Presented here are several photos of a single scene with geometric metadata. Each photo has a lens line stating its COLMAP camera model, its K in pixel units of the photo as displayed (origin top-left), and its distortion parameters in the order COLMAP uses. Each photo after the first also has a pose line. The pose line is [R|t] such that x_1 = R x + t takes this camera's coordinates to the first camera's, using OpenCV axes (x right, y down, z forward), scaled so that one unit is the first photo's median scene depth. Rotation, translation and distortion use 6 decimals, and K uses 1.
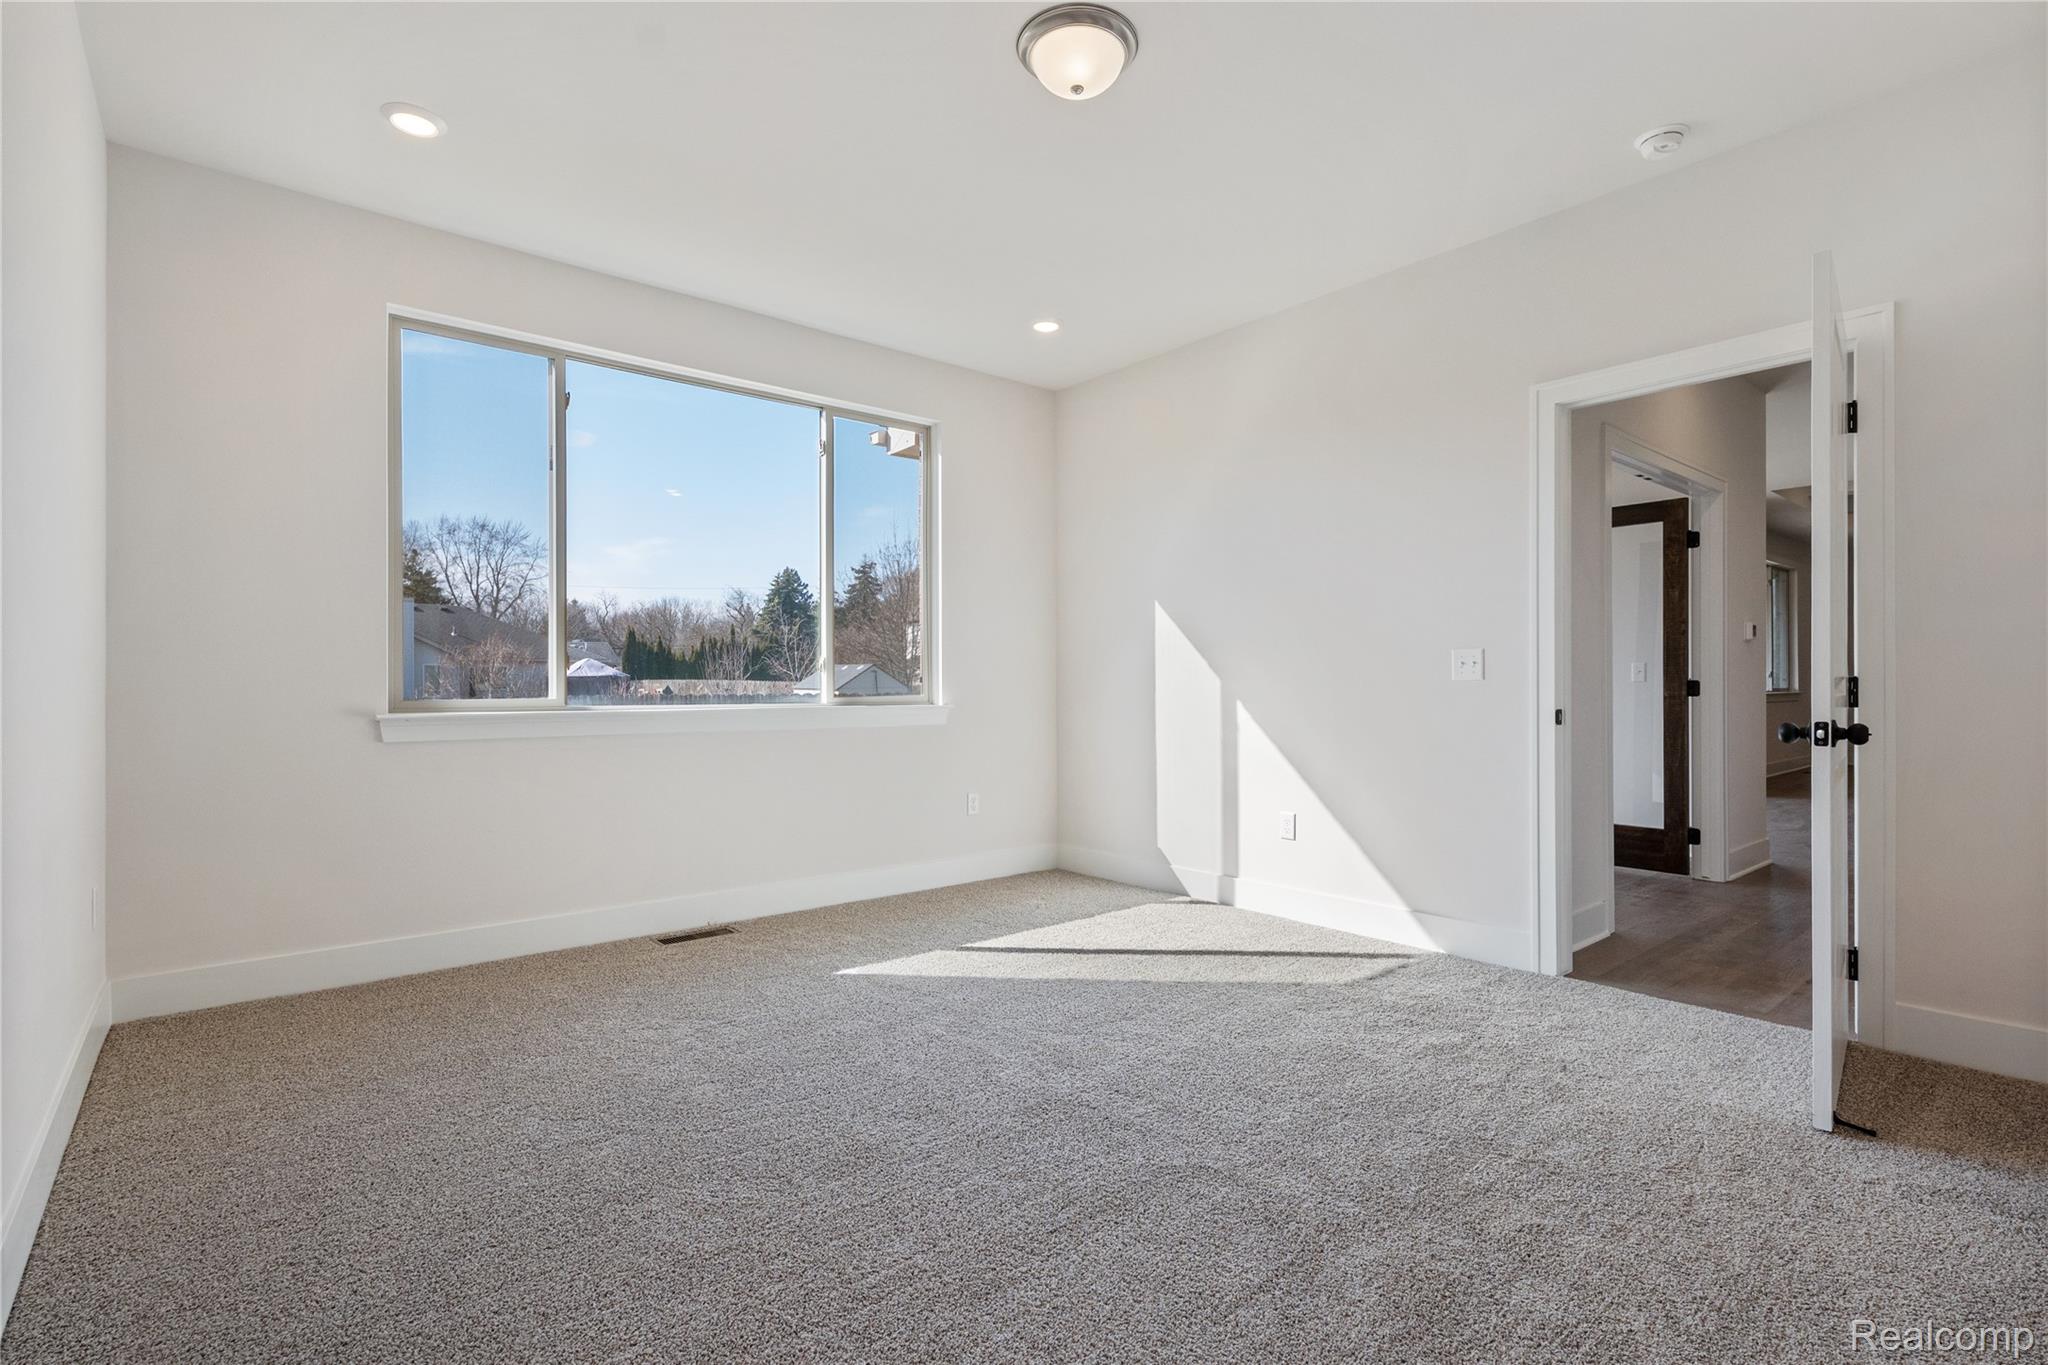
lens RADIAL K [[946.3, 0, 1020.2], [0, 946.3, 667.3], [0, 0, 1]] dist [0.001639, 0.000127]
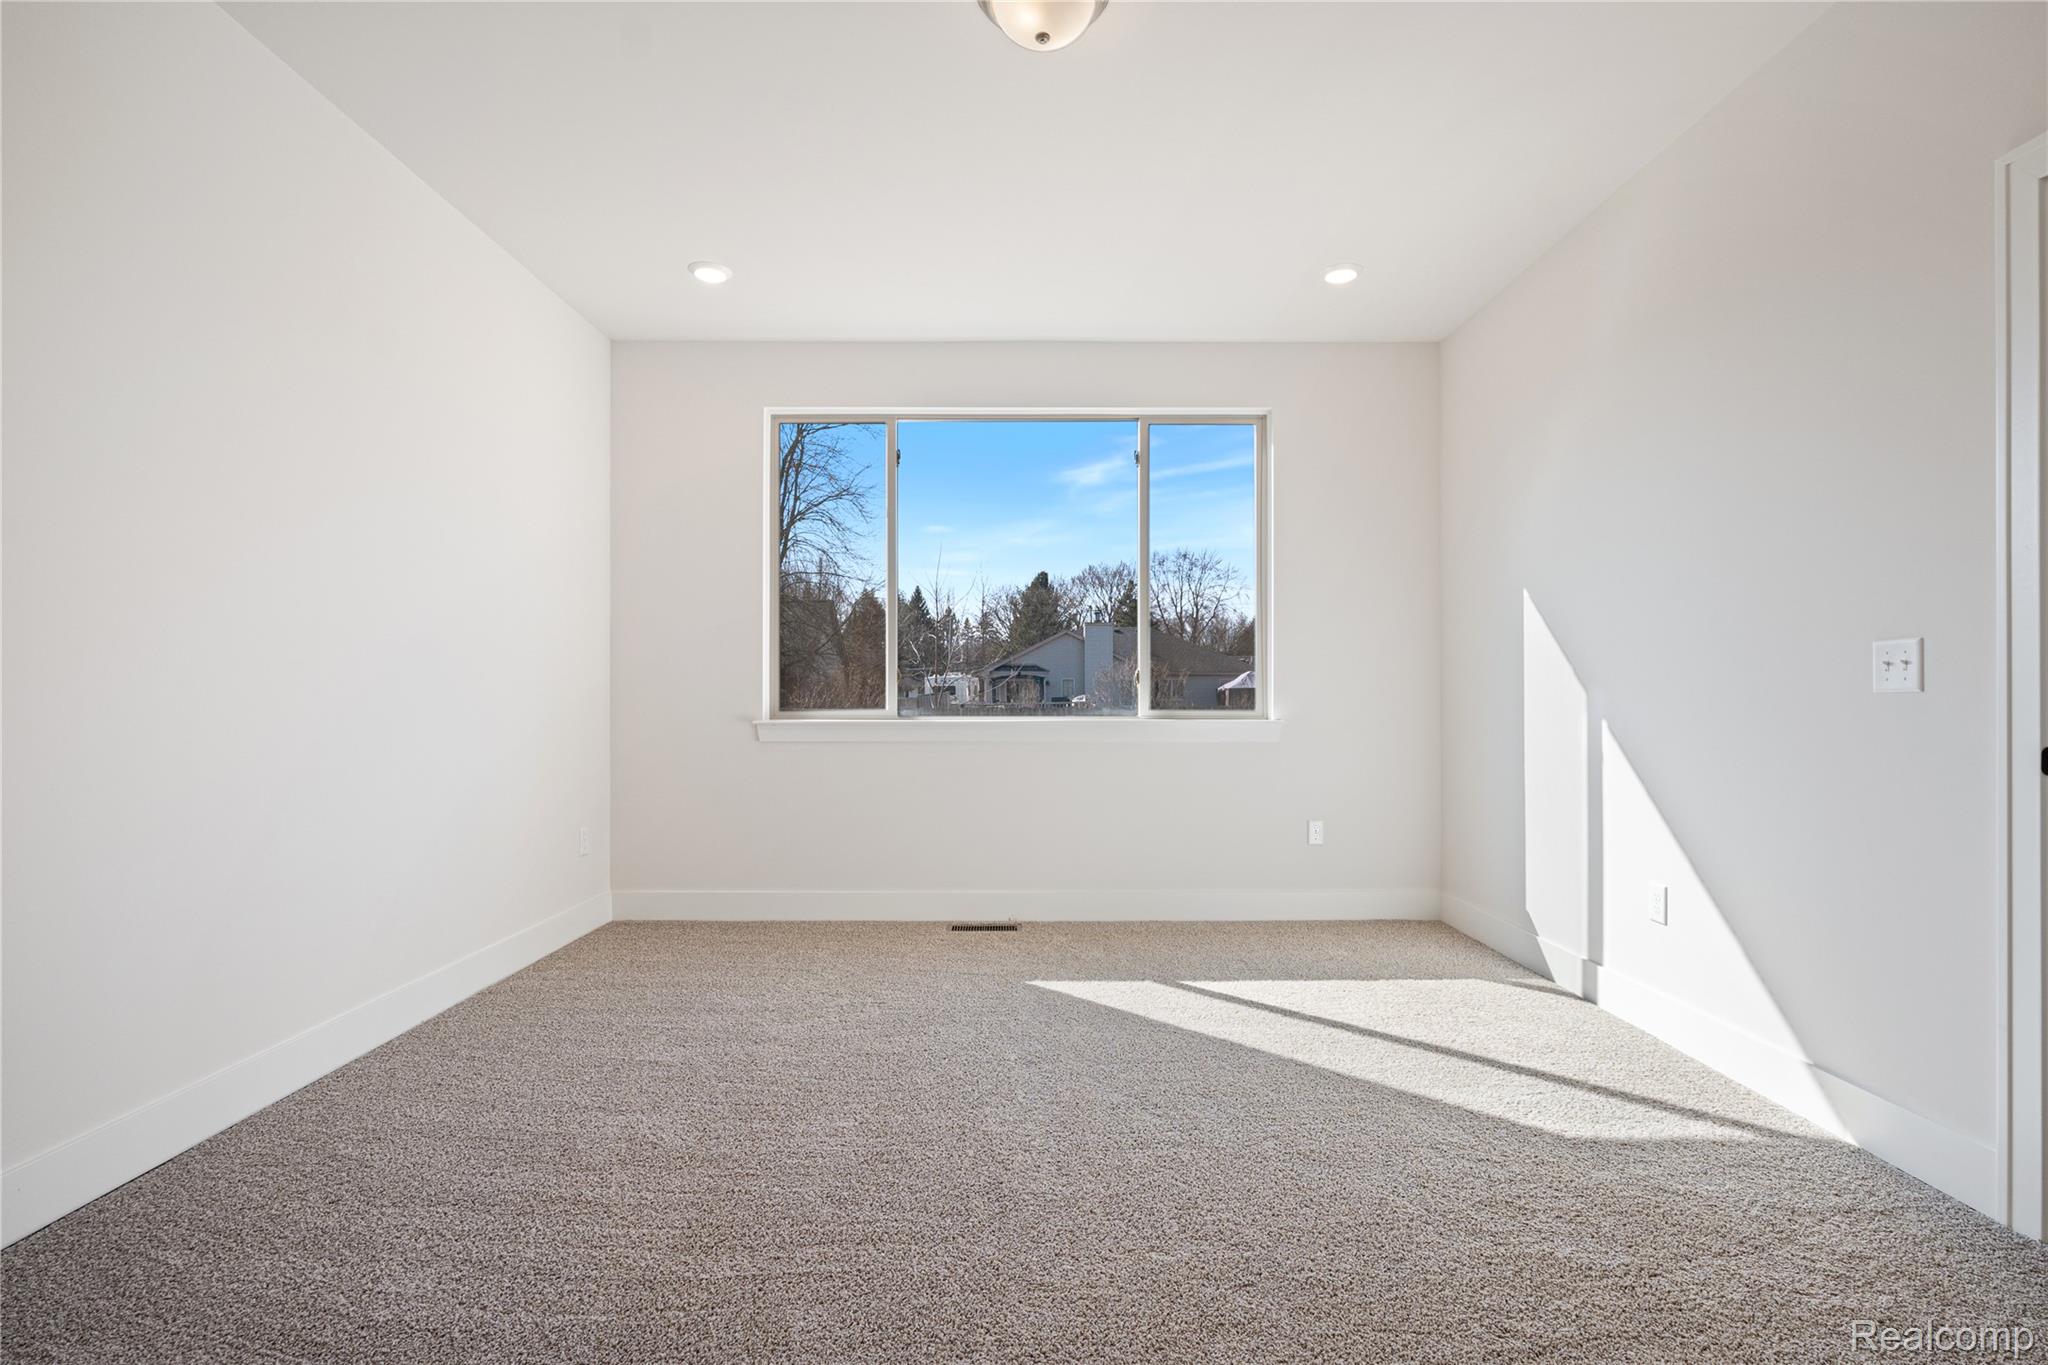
lens RADIAL K [[946.4, 0, 1024.0], [0, 946.4, 682.5], [0, 0, 1]] dist [0.001911, 0.000399]
pose [[0.772868, -0.009408, -0.634497, 0.403291], [0.012490, 0.999922, 0.000387, 0.000407], [0.634444, -0.008224, 0.772925, 0.190620]]
